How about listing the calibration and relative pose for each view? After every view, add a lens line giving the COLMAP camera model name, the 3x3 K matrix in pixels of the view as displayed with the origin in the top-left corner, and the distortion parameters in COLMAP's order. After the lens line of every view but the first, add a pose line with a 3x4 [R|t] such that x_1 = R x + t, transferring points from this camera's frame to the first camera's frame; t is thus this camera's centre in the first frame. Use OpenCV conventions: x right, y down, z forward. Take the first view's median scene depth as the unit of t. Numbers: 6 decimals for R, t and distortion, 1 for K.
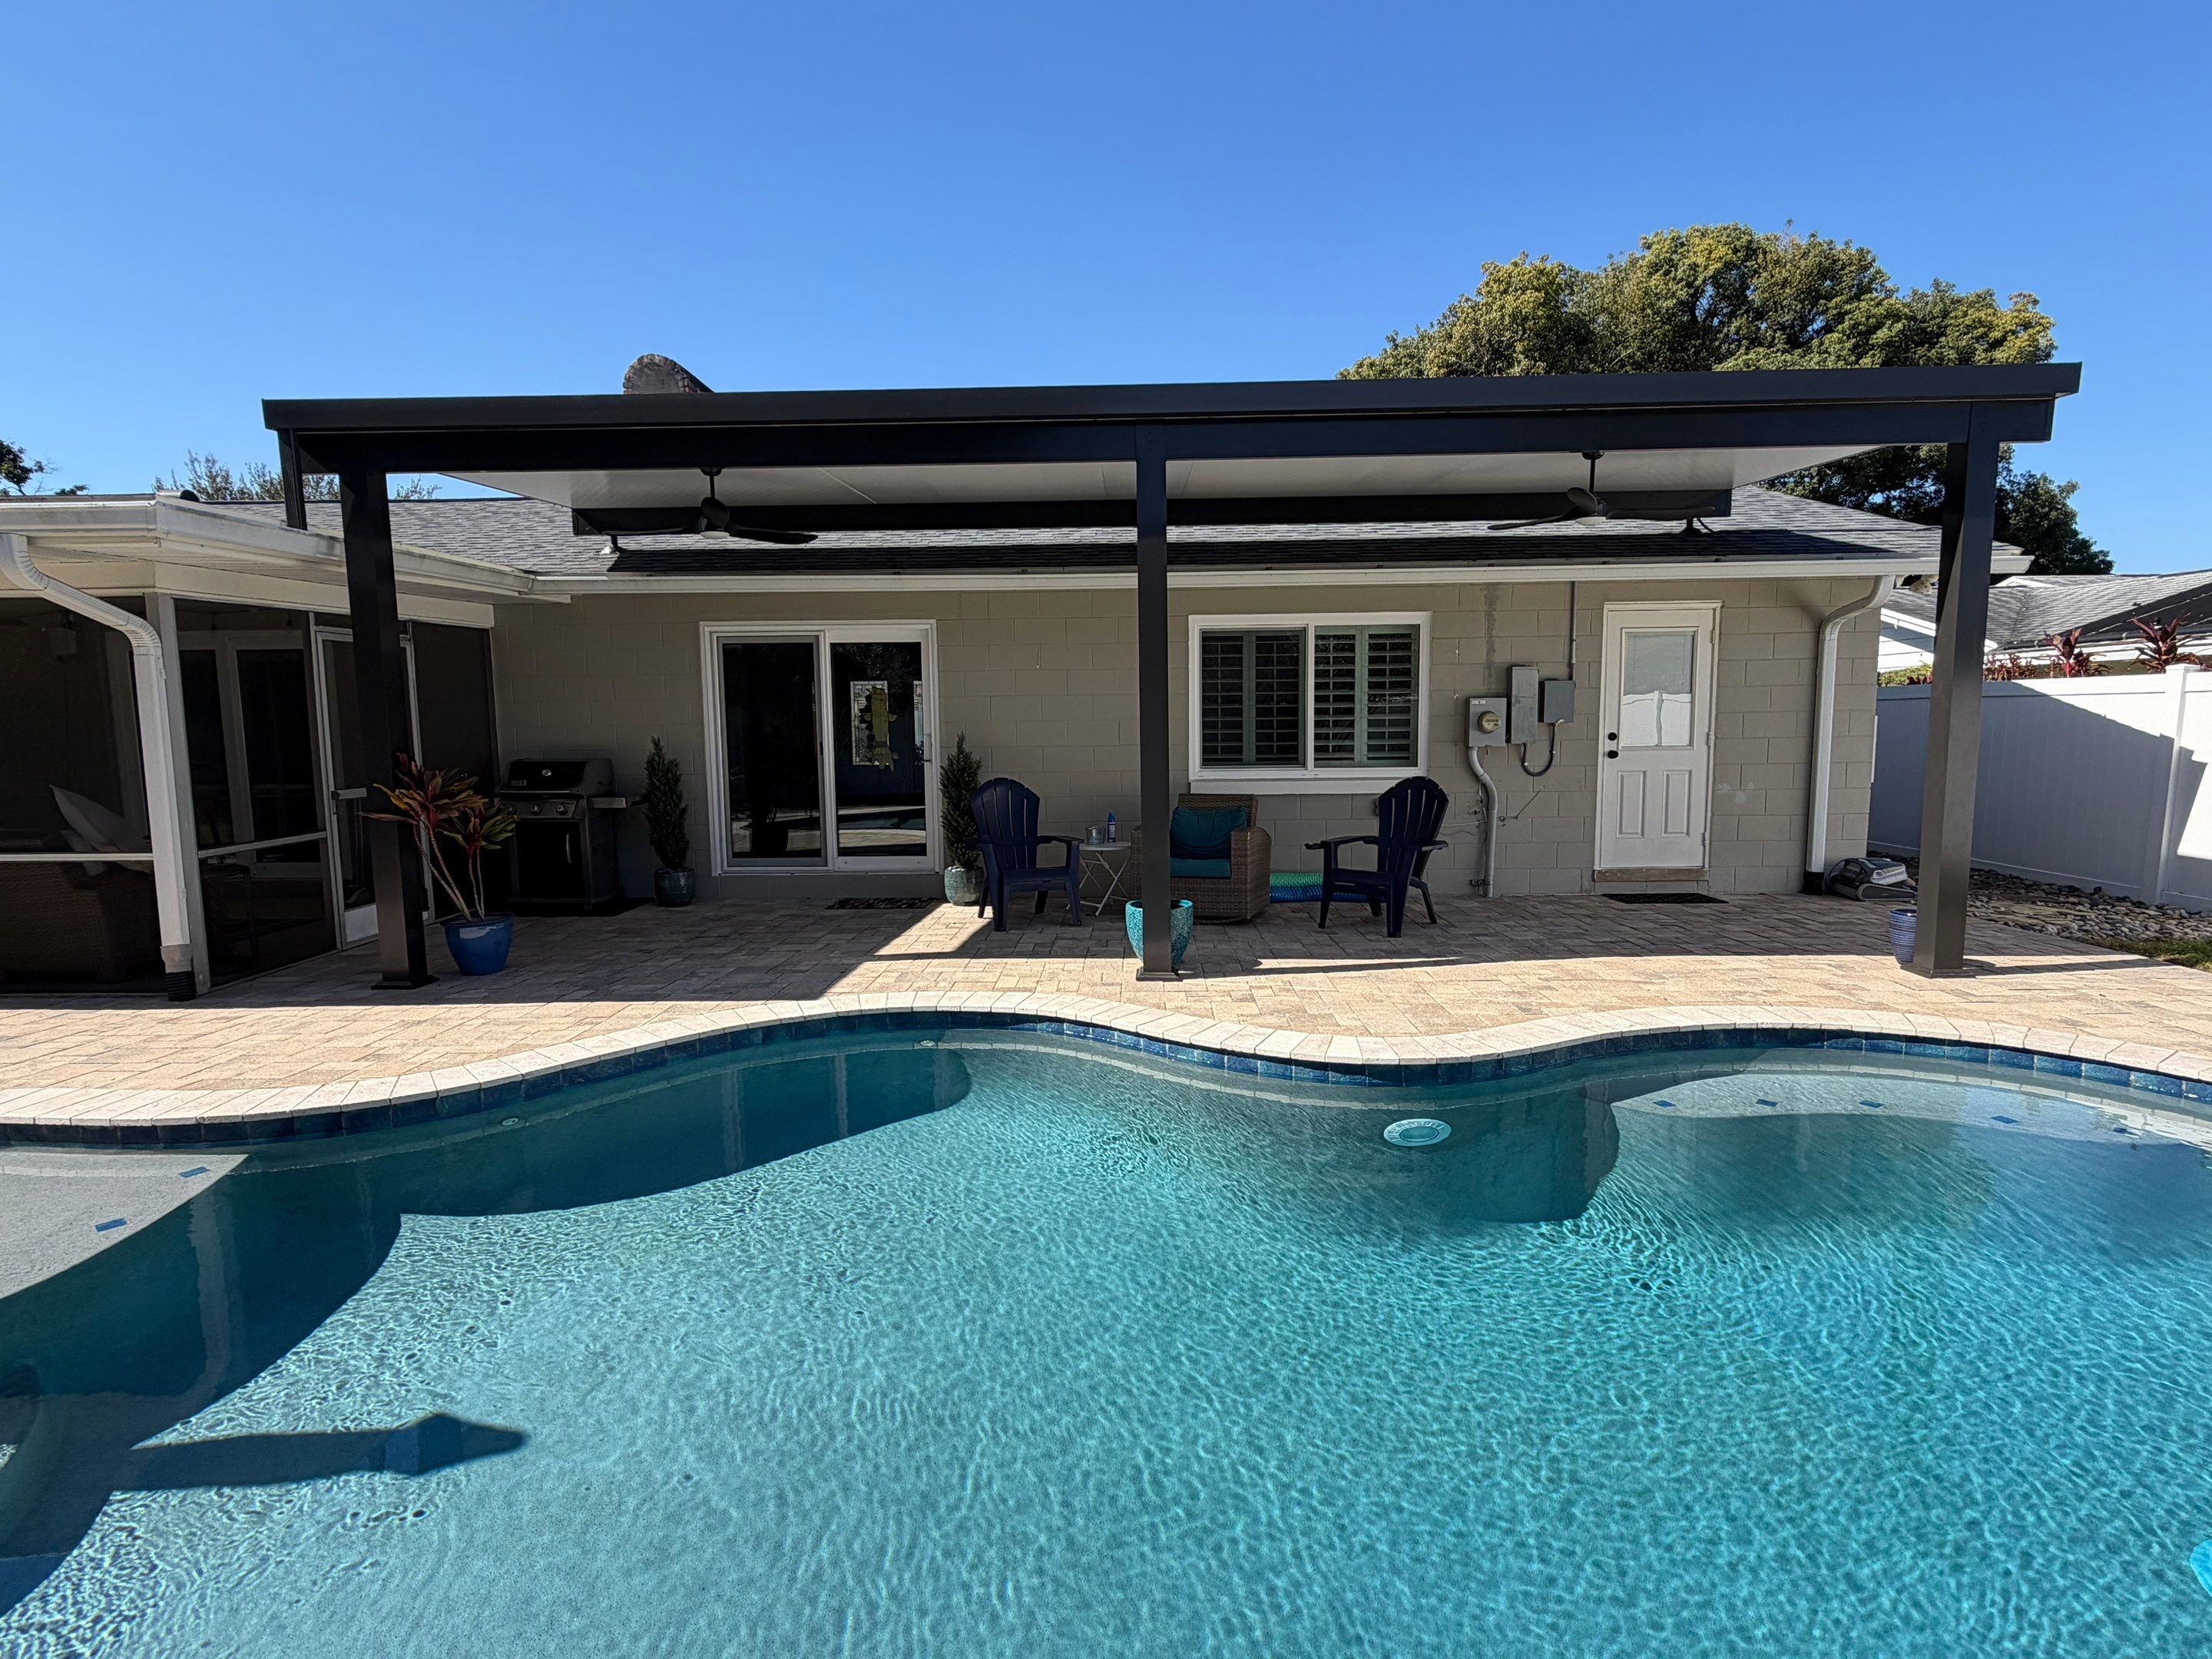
lens RADIAL K [[1092.9, 0, 1105.4], [0, 1092.9, 835.7], [0, 0, 1]] dist [0.003255, -0.000124]
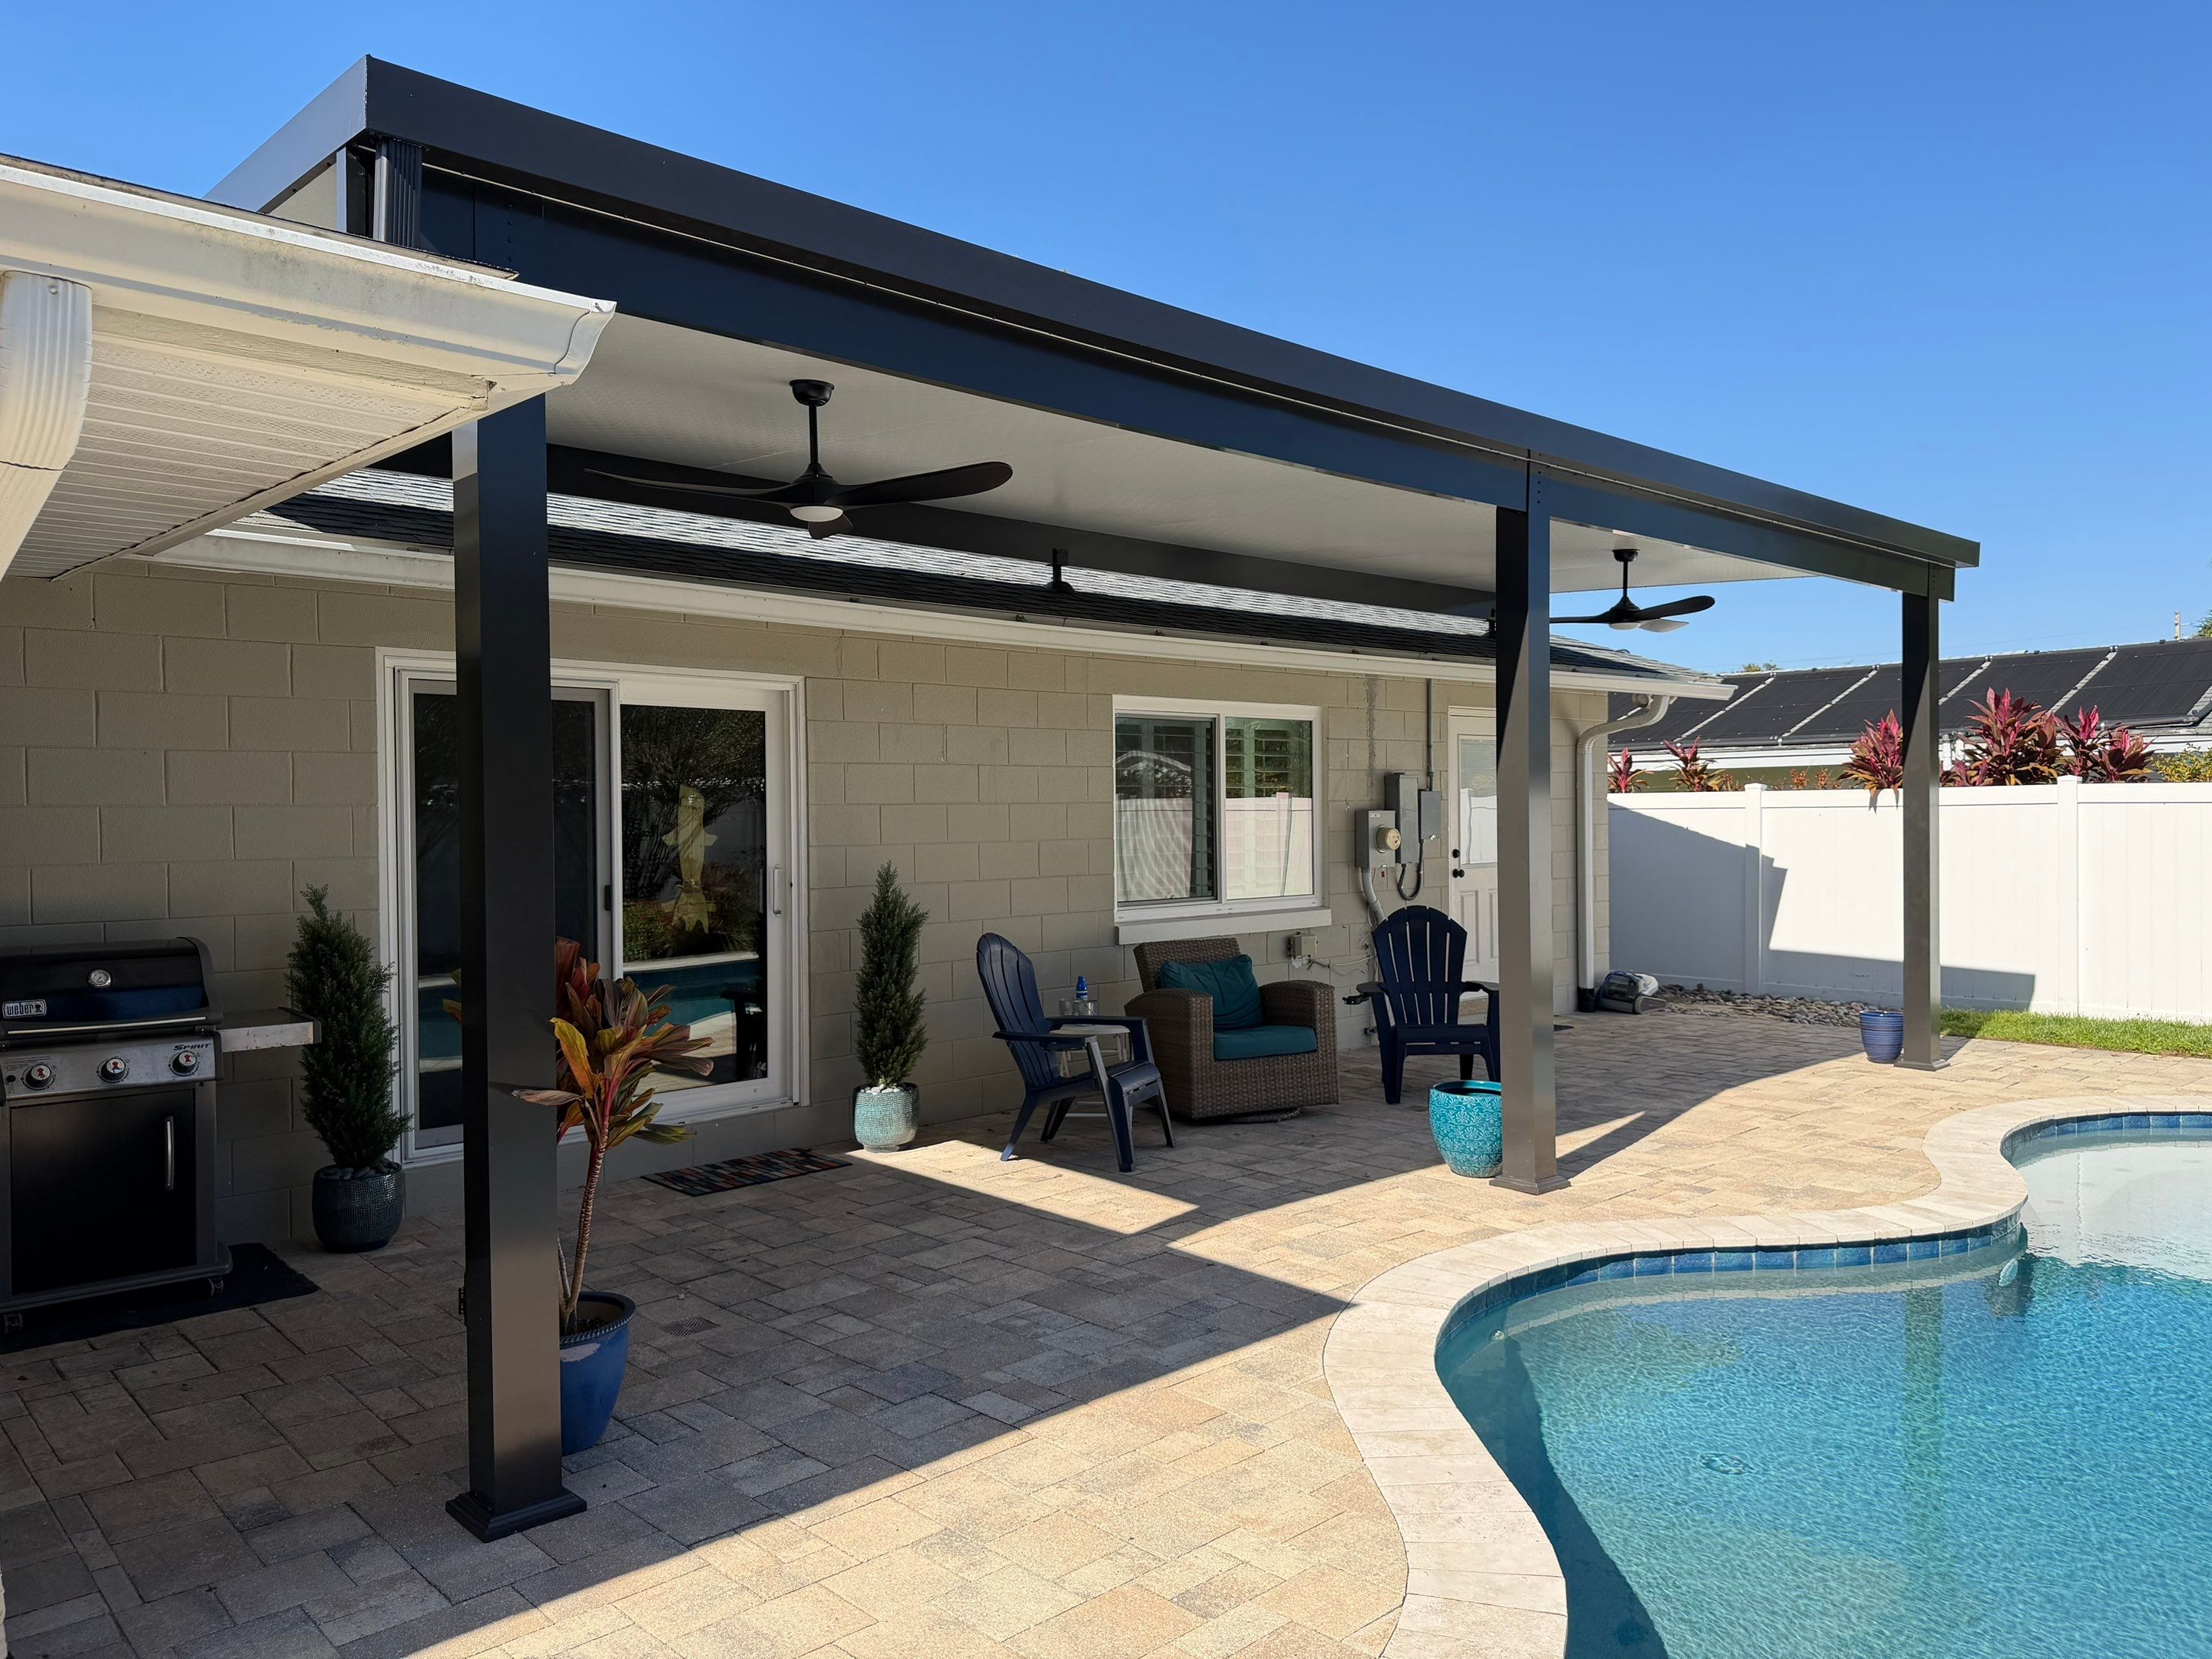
lens RADIAL K [[1541.9, 0, 1098.4], [0, 1541.9, 830.6], [0, 0, 1]] dist [0.061854, -0.085155]
pose [[0.718152, -0.004974, 0.695868, -0.629882], [0.076436, 0.994488, -0.071775, -0.040755], [-0.691675, 0.104734, 0.714574, 0.294190]]
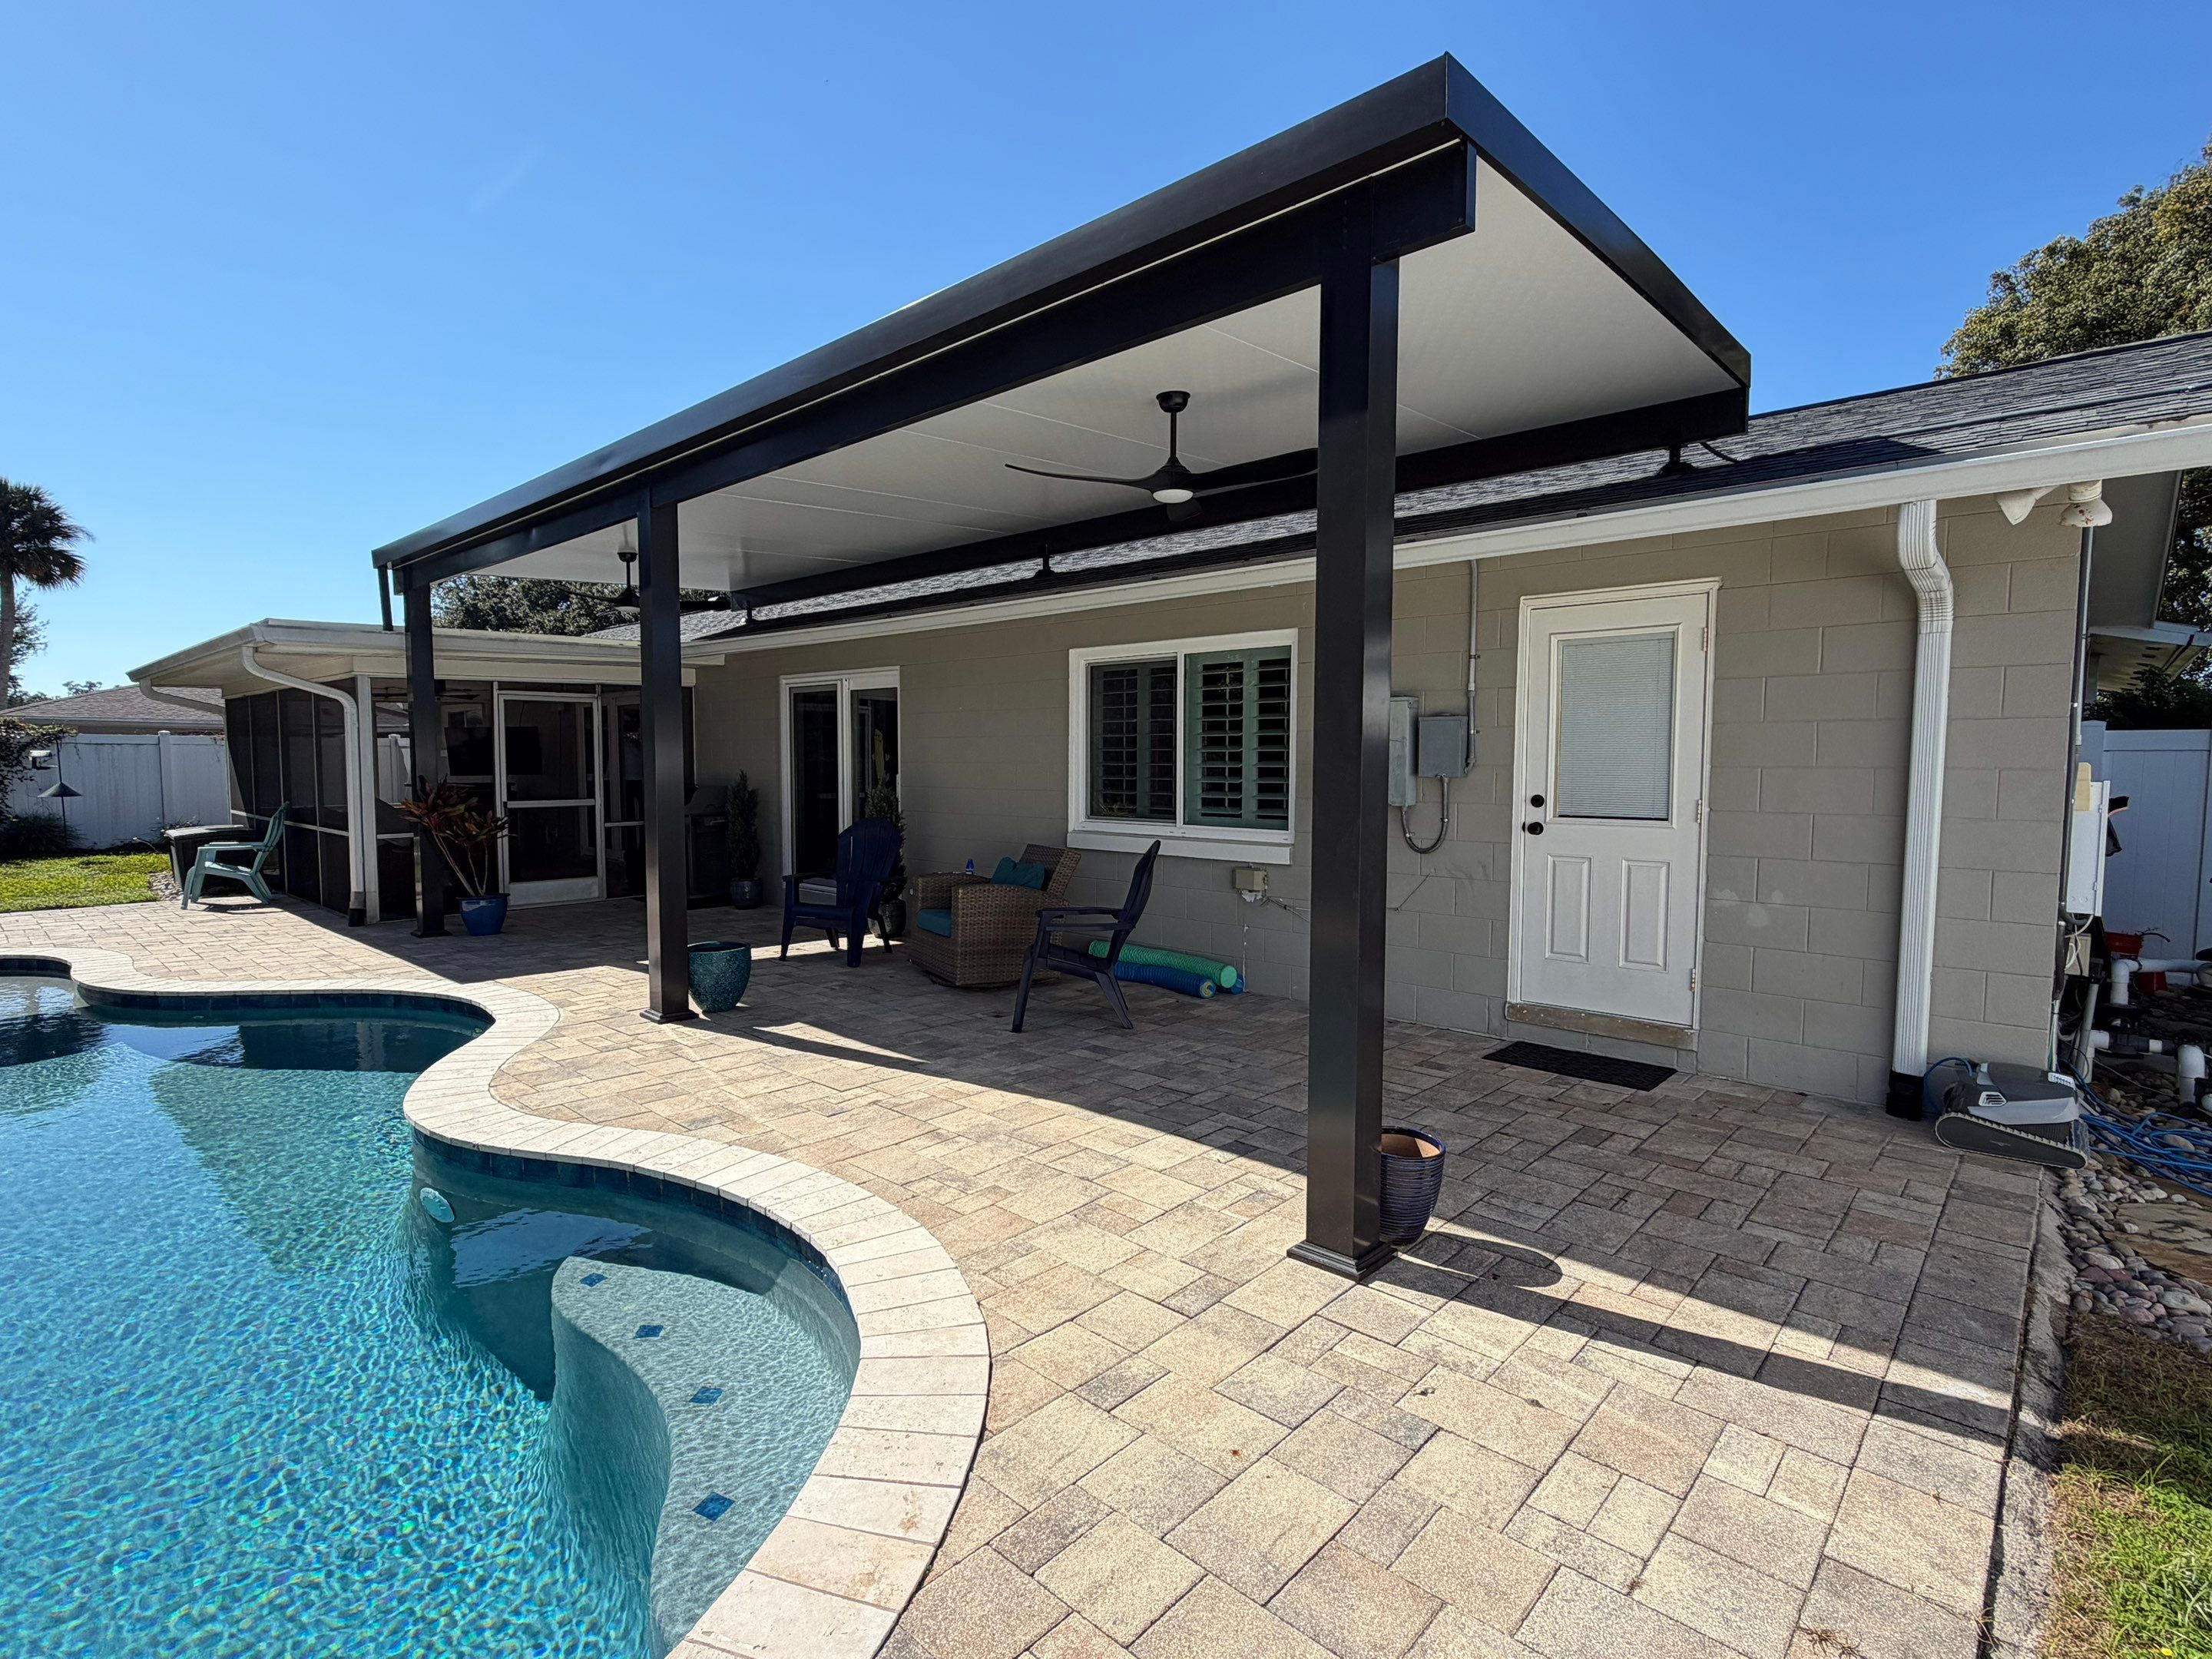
lens RADIAL K [[1066.5, 0, 1106.0], [0, 1066.5, 829.5], [0, 0, 1]] dist [0.000922, 0.000294]
pose [[0.756303, 0.057733, -0.651670, 0.684821], [-0.084472, 0.996378, -0.009764, -0.046136], [0.648746, 0.062432, 0.758440, 0.354670]]
